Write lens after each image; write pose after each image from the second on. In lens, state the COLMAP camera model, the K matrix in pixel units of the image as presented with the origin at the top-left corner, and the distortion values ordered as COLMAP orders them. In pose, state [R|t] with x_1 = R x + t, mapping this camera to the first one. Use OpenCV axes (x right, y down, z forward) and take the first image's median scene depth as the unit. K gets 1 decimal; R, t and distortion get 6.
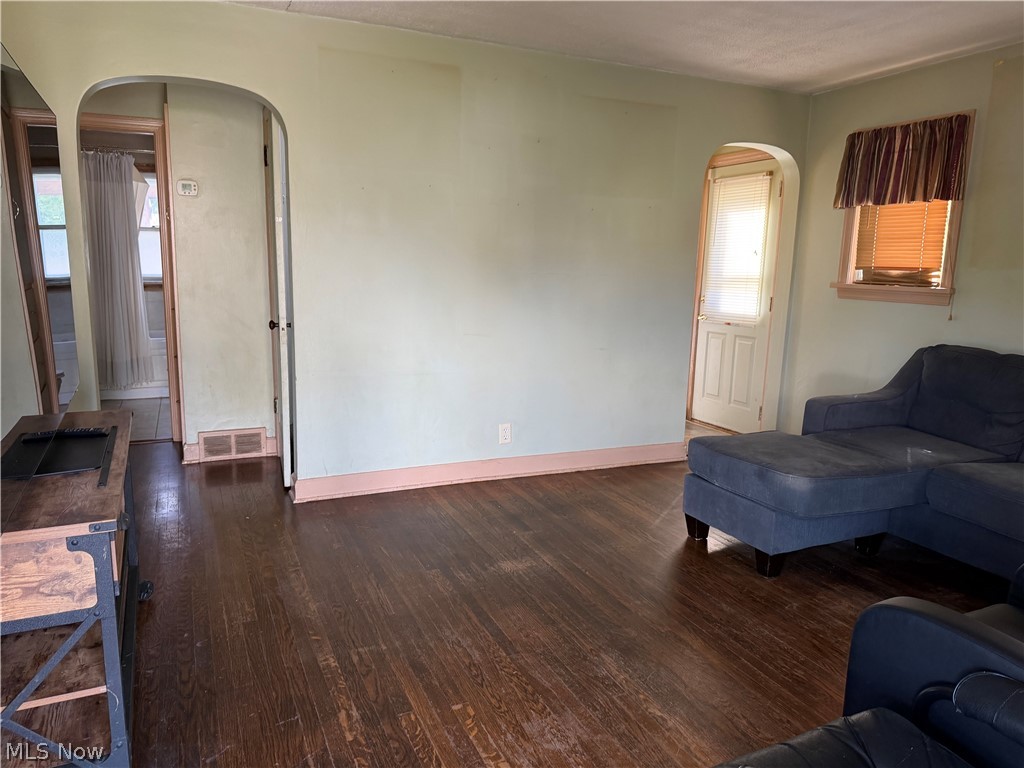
lens RADIAL K [[715.0, 0, 512.0], [0, 715.0, 384.0], [0, 0, 1]] dist [0.003671, 0.000335]
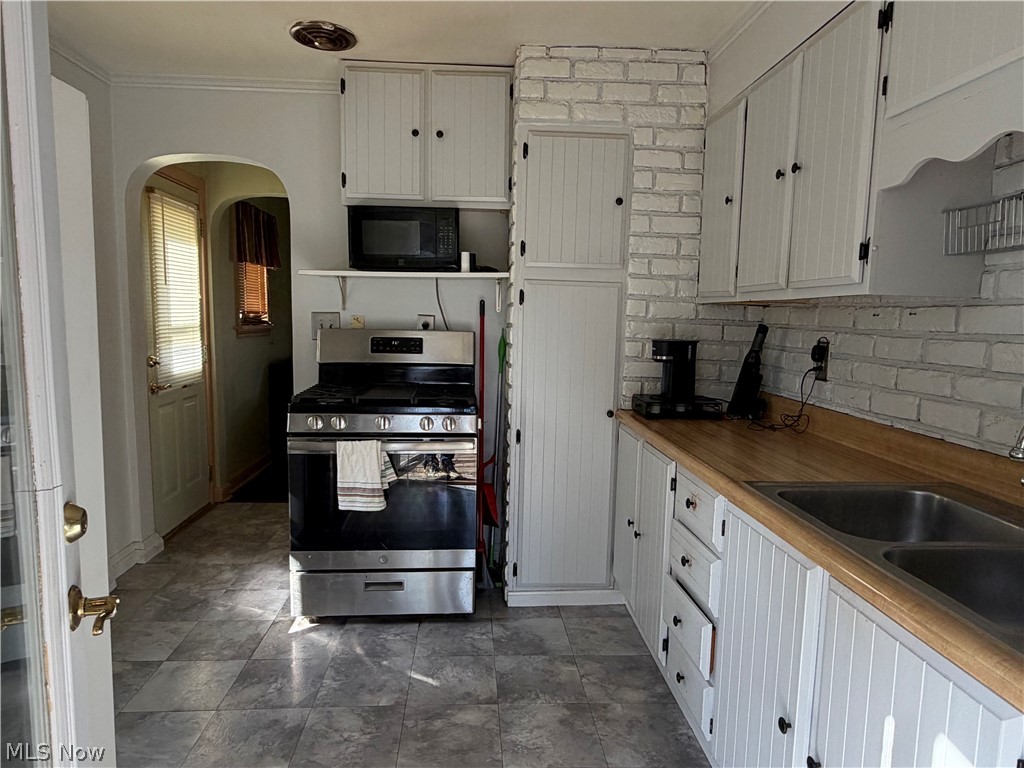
lens RADIAL K [[638.2, 0, 512.0], [0, 638.2, 384.0], [0, 0, 1]] dist [-0.001254, -0.000011]
pose [[-0.927311, -0.078012, 0.366072, -0.292810], [0.026320, 0.962026, 0.271685, -0.277884], [-0.373365, 0.261571, -0.890044, 1.551066]]
